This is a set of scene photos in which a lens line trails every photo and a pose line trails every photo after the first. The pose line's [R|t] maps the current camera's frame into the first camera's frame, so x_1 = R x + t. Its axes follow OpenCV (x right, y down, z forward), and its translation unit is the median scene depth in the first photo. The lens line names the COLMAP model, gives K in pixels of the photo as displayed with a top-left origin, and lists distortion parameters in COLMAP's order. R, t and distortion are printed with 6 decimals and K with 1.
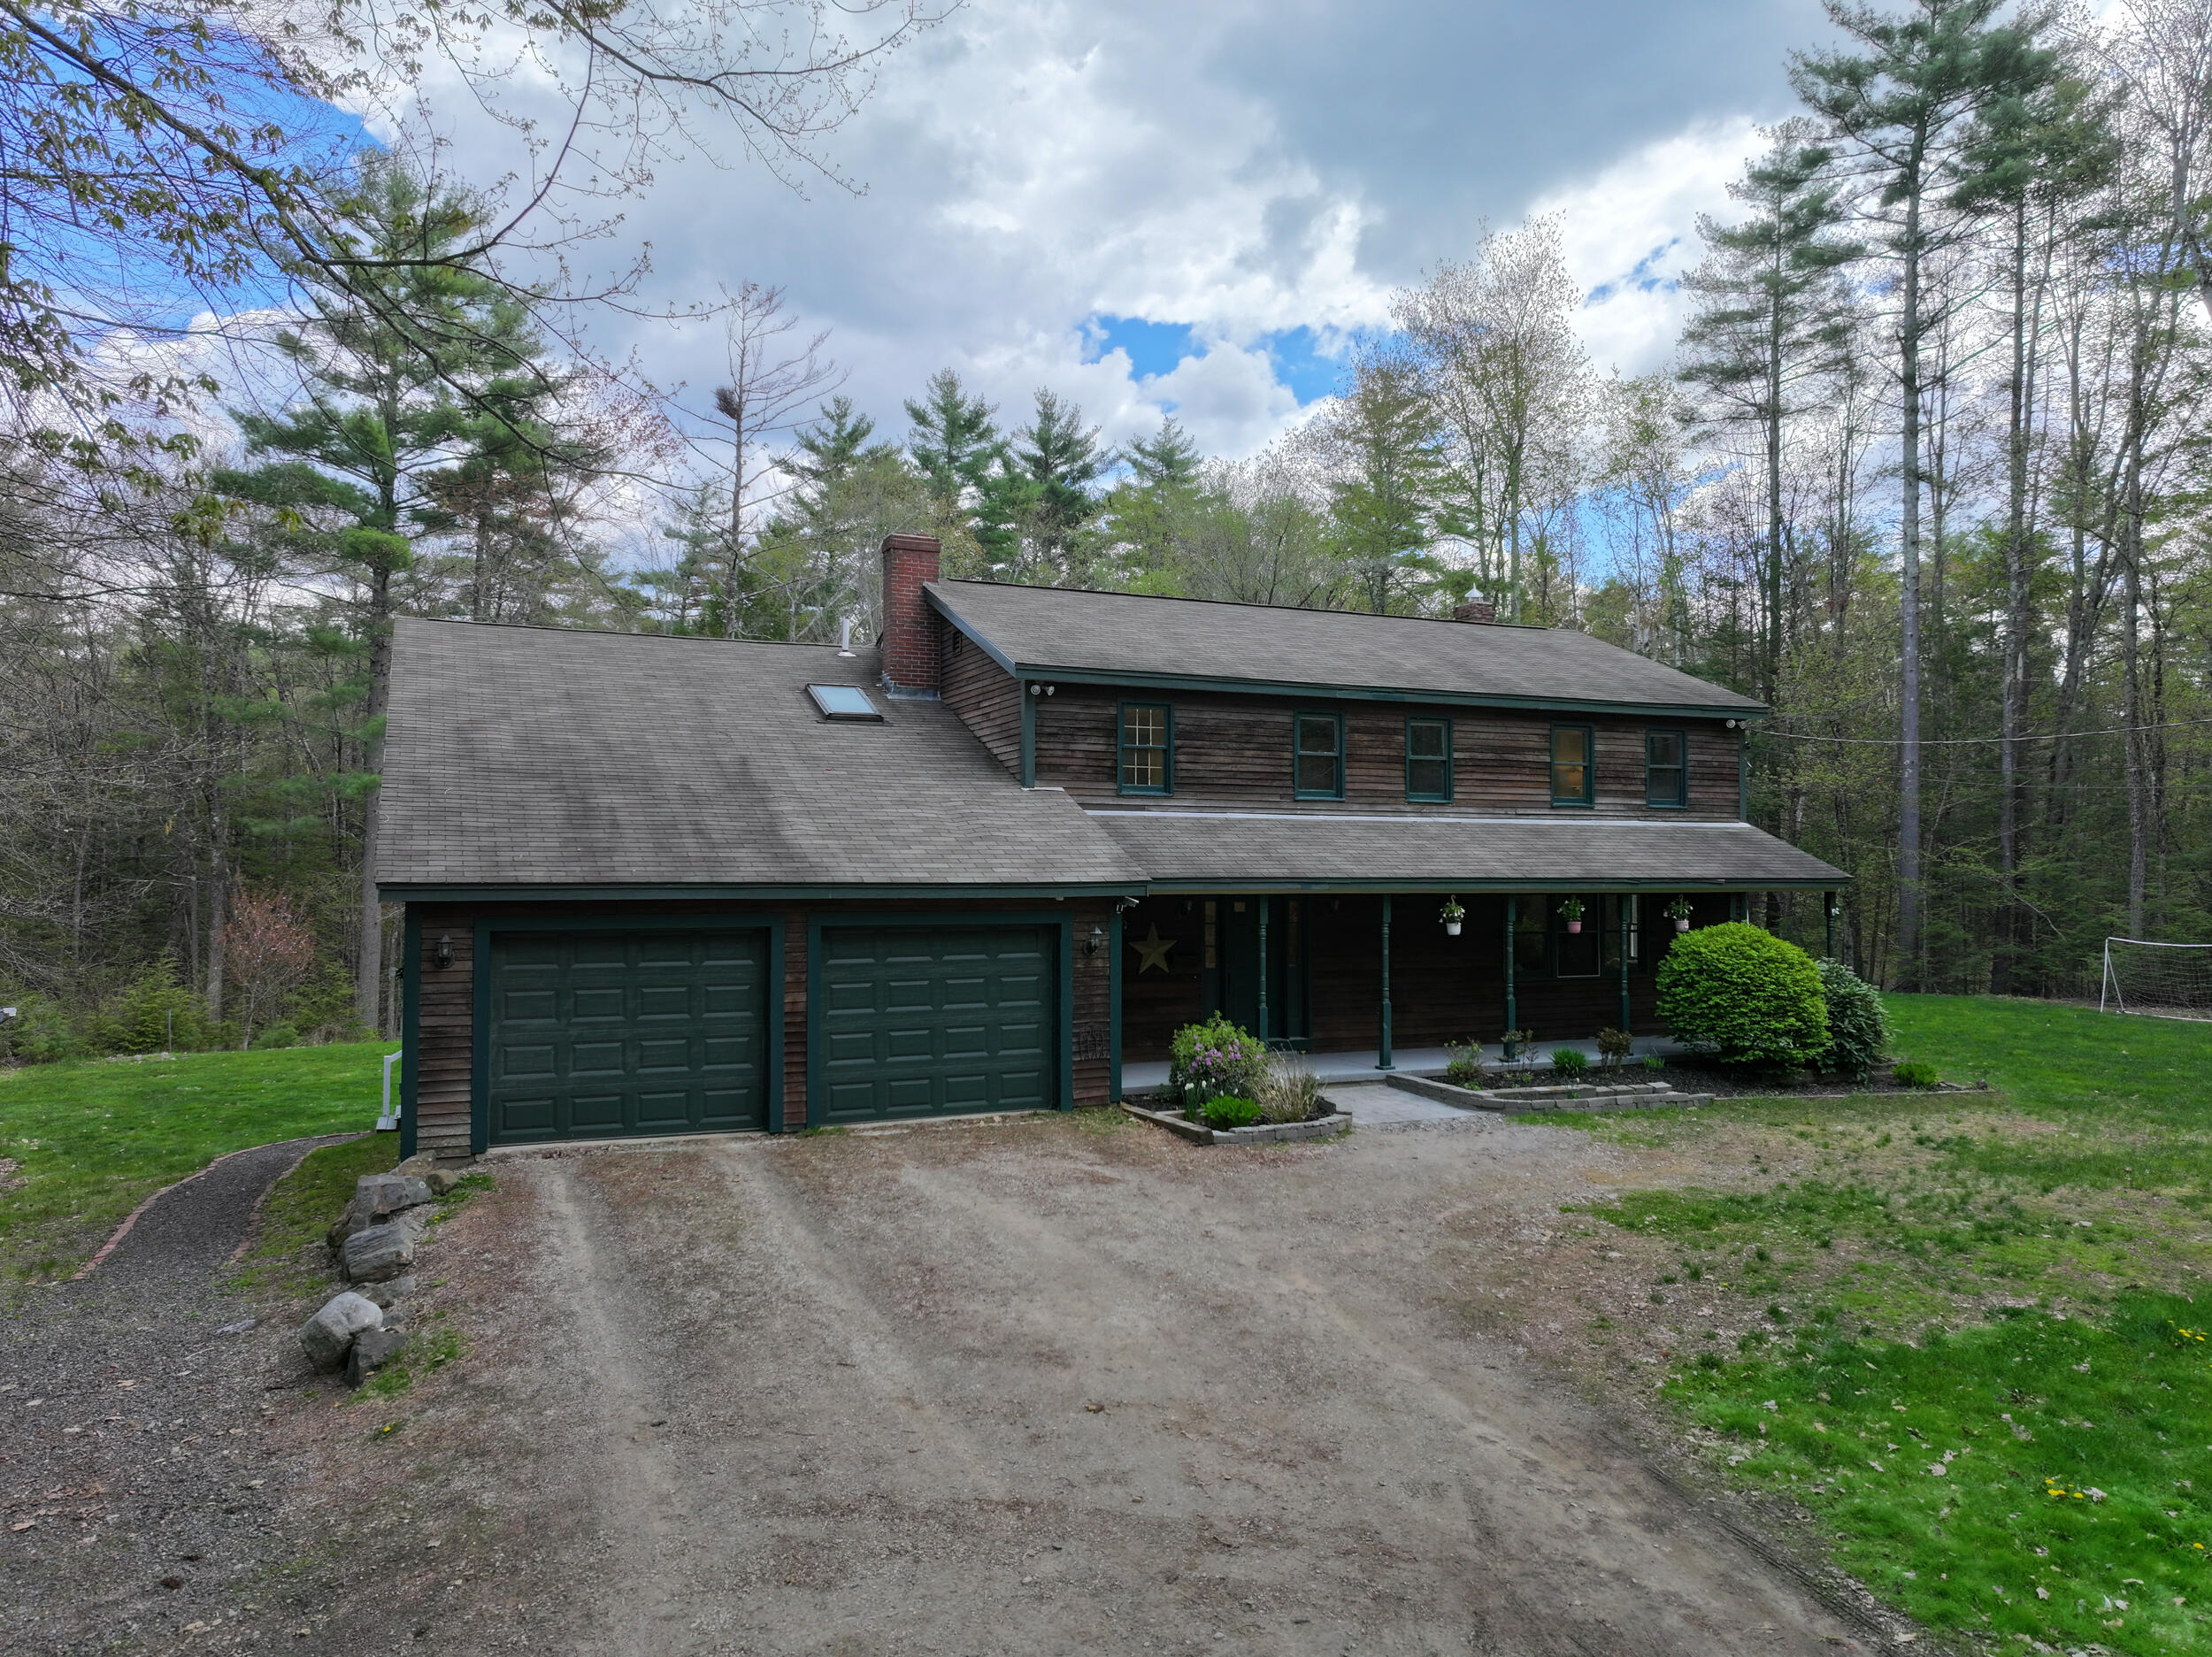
lens RADIAL K [[1549.5, 0, 1115.1], [0, 1549.5, 825.2], [0, 0, 1]] dist [-0.001647, 0.008219]
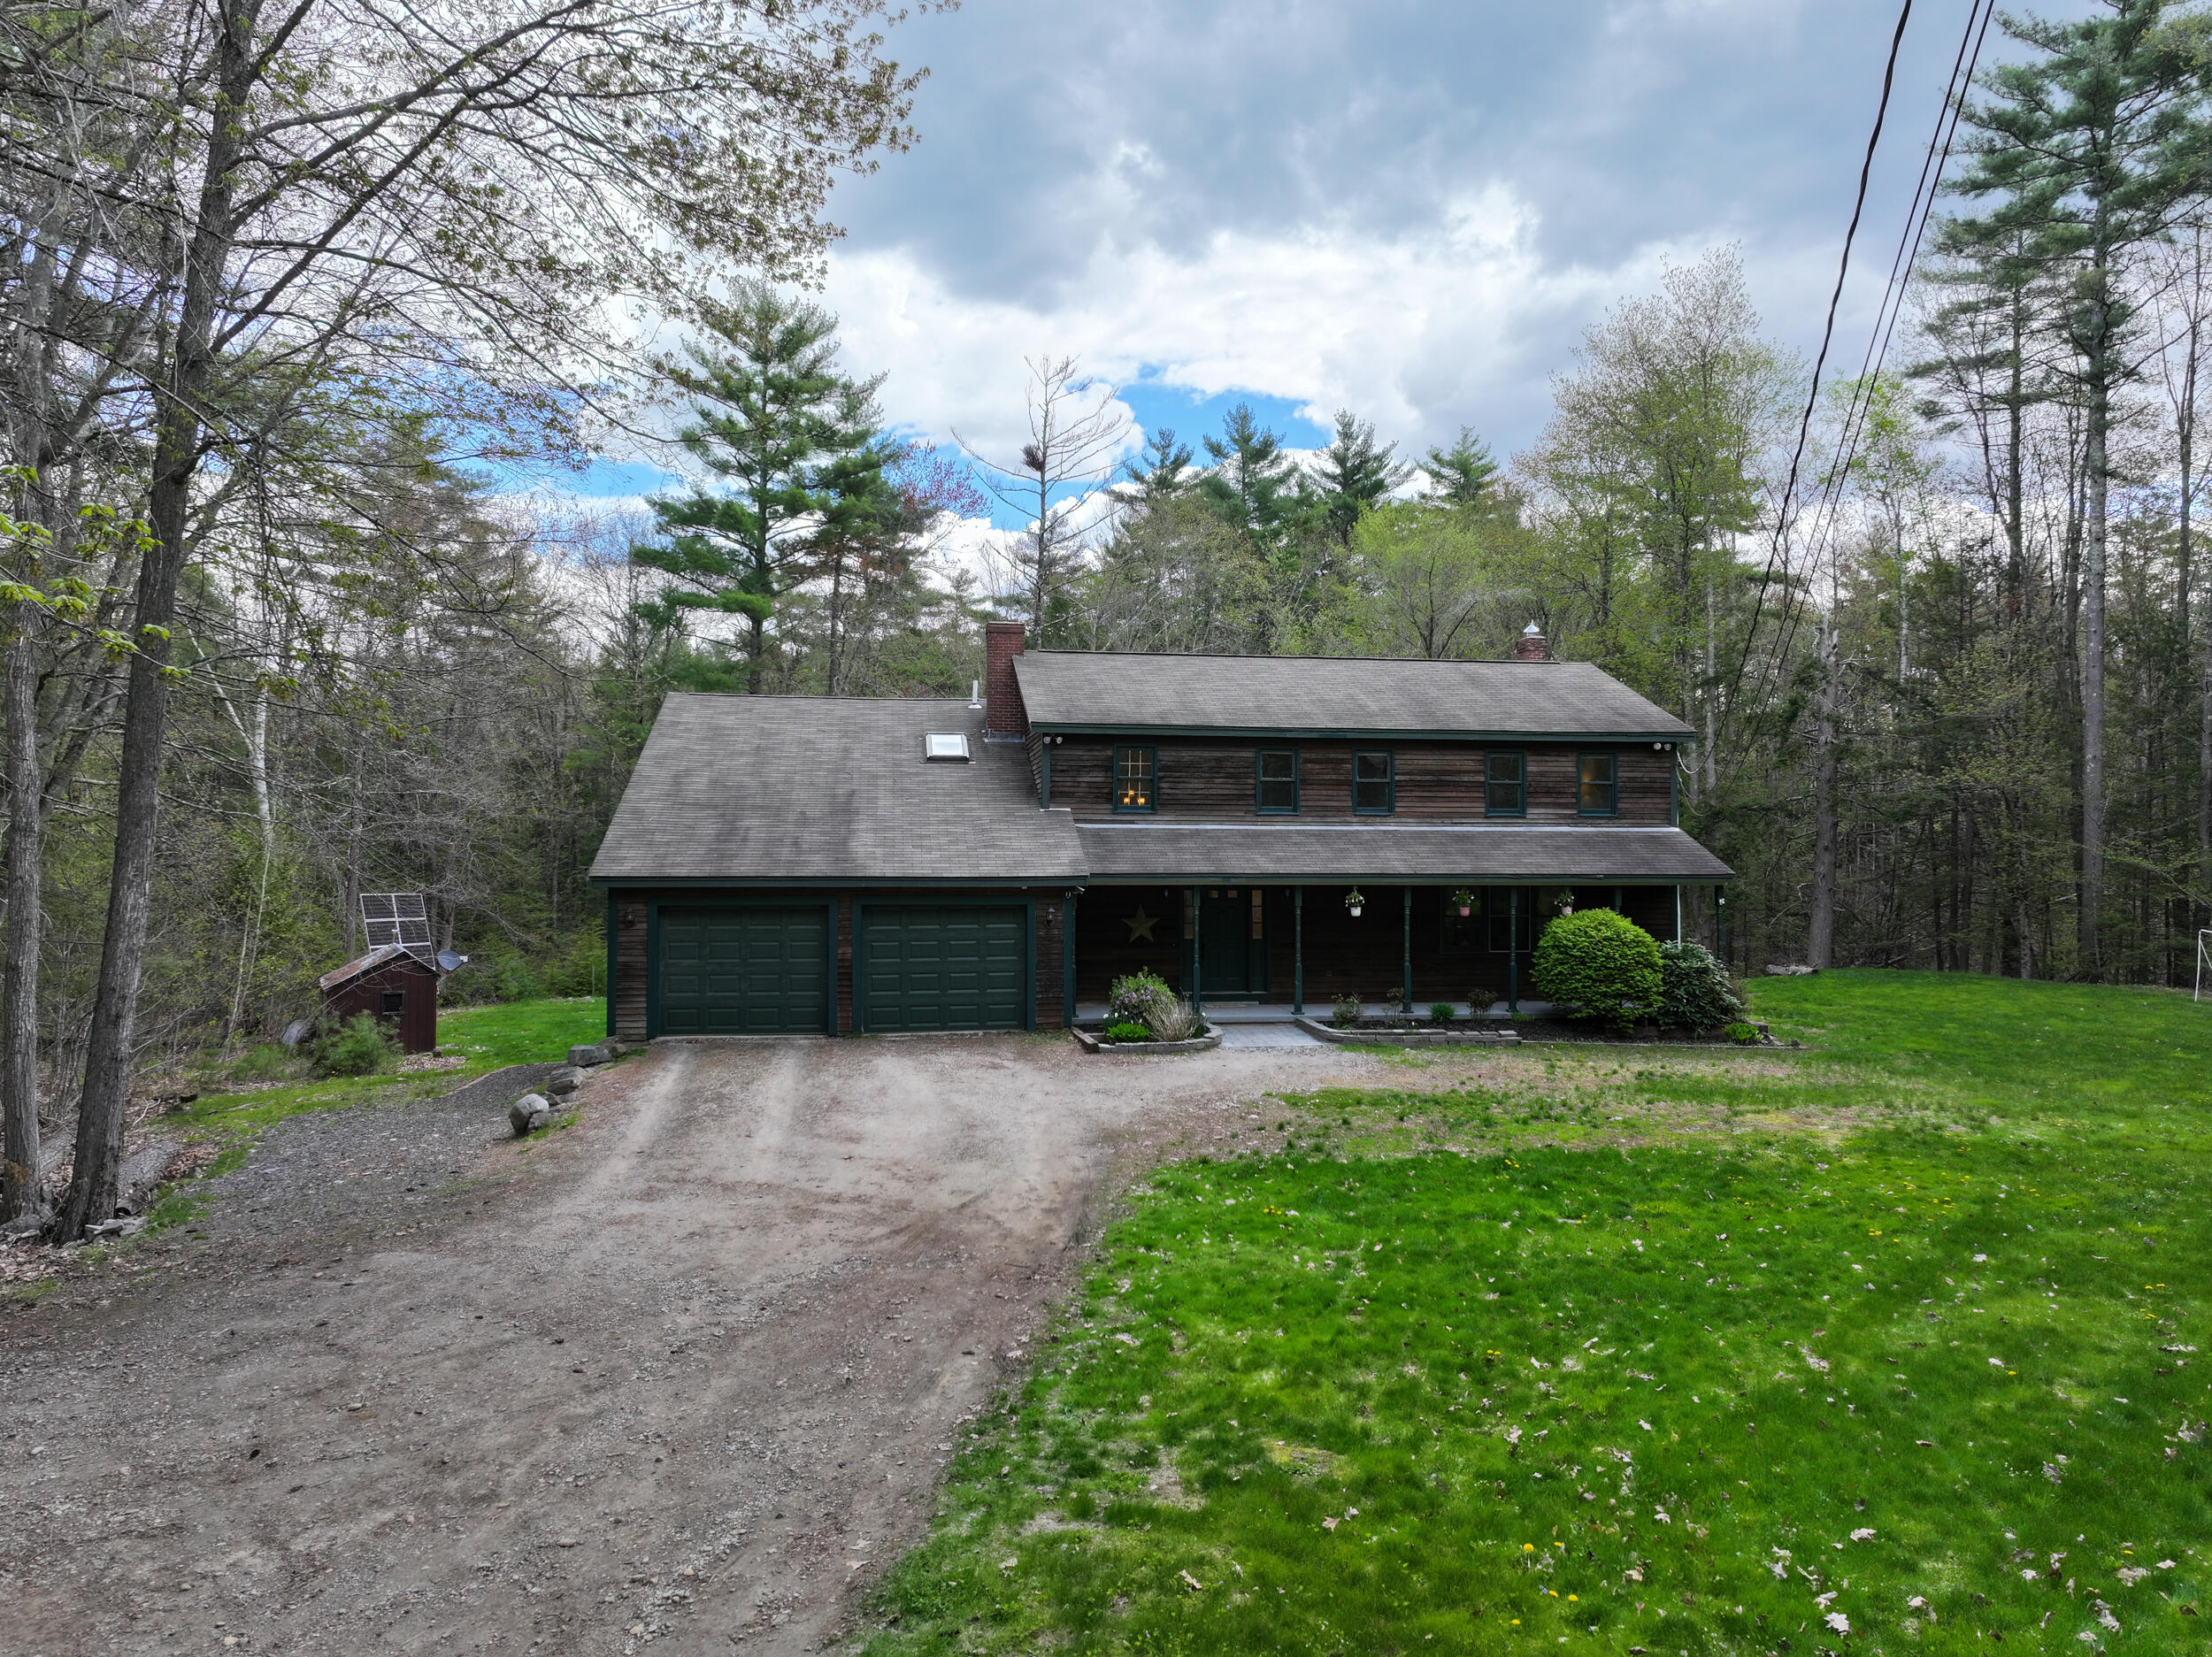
lens RADIAL K [[1549.5, 0, 1106.0], [0, 1549.5, 828.5], [0, 0, 1]] dist [-0.002643, 0.019436]
pose [[0.961818, -0.004352, -0.273655, 0.343994], [0.007582, 0.999913, 0.010749, -0.018991], [0.273584, -0.012413, 0.961768, -0.310018]]
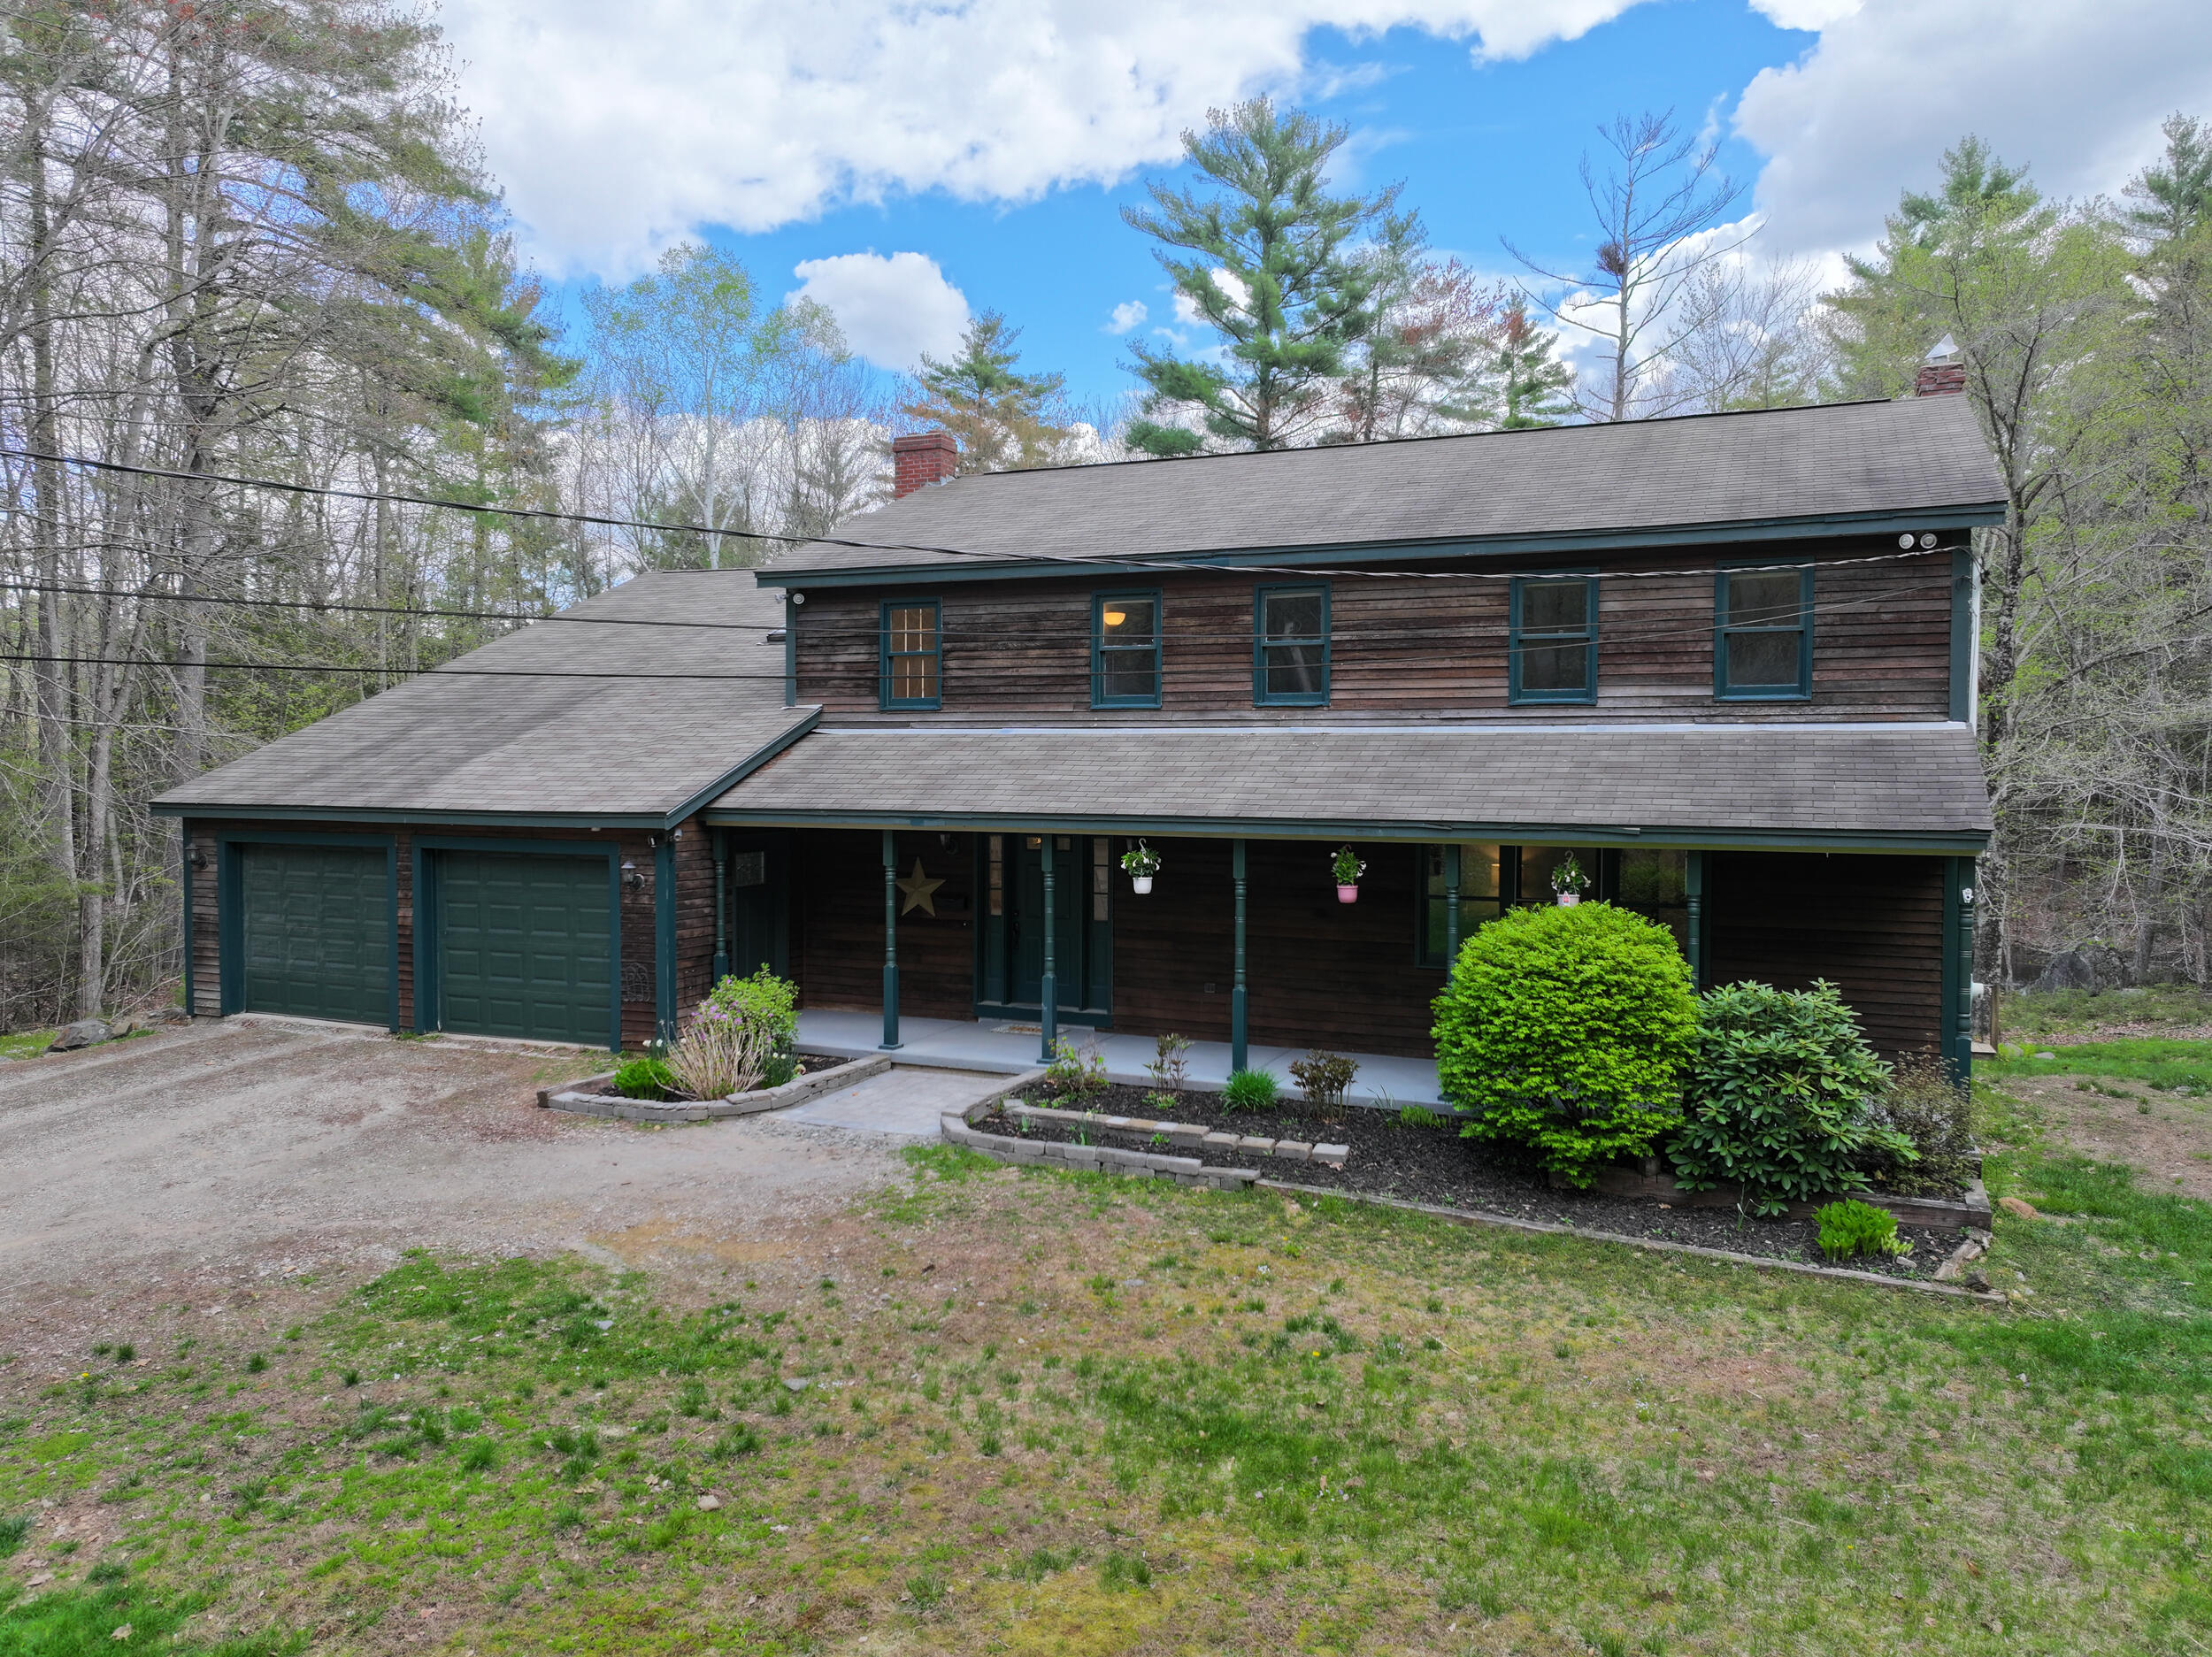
lens RADIAL K [[1549.5, 0, 1106.0], [0, 1549.5, 828.5], [0, 0, 1]] dist [-0.002643, 0.019436]
pose [[0.668881, 0.032027, -0.742679, 0.677062], [0.019203, 0.997994, 0.060332, -0.003172], [0.743122, -0.054617, 0.666924, 0.462915]]
